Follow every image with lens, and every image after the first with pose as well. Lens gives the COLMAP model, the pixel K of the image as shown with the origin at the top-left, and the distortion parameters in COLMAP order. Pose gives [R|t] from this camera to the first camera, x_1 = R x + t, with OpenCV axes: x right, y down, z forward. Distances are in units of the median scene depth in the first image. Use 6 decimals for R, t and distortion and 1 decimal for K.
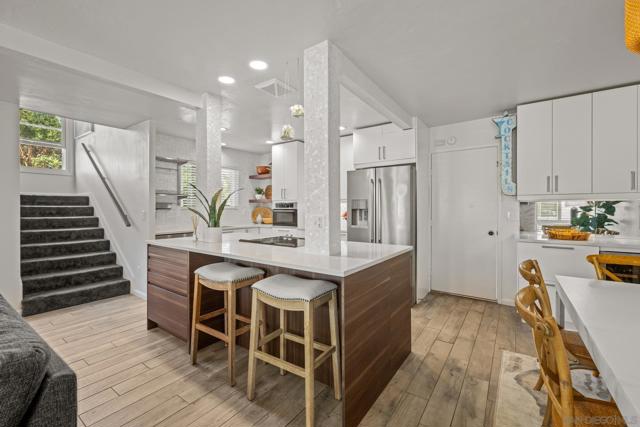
lens RADIAL K [[271.7, 0, 321.9], [0, 271.7, 209.6], [0, 0, 1]] dist [0.004098, -0.000358]
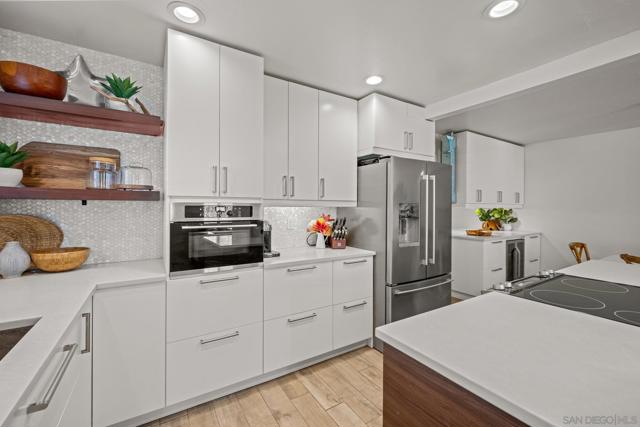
lens RADIAL K [[271.7, 0, 320.0], [0, 271.7, 210.7], [0, 0, 1]] dist [0.004098, -0.000358]
pose [[0.384056, -0.001258, 0.923309, -0.553809], [0.000608, 0.999999, 0.001109, -0.019920], [-0.923309, 0.000135, 0.384057, 0.941736]]
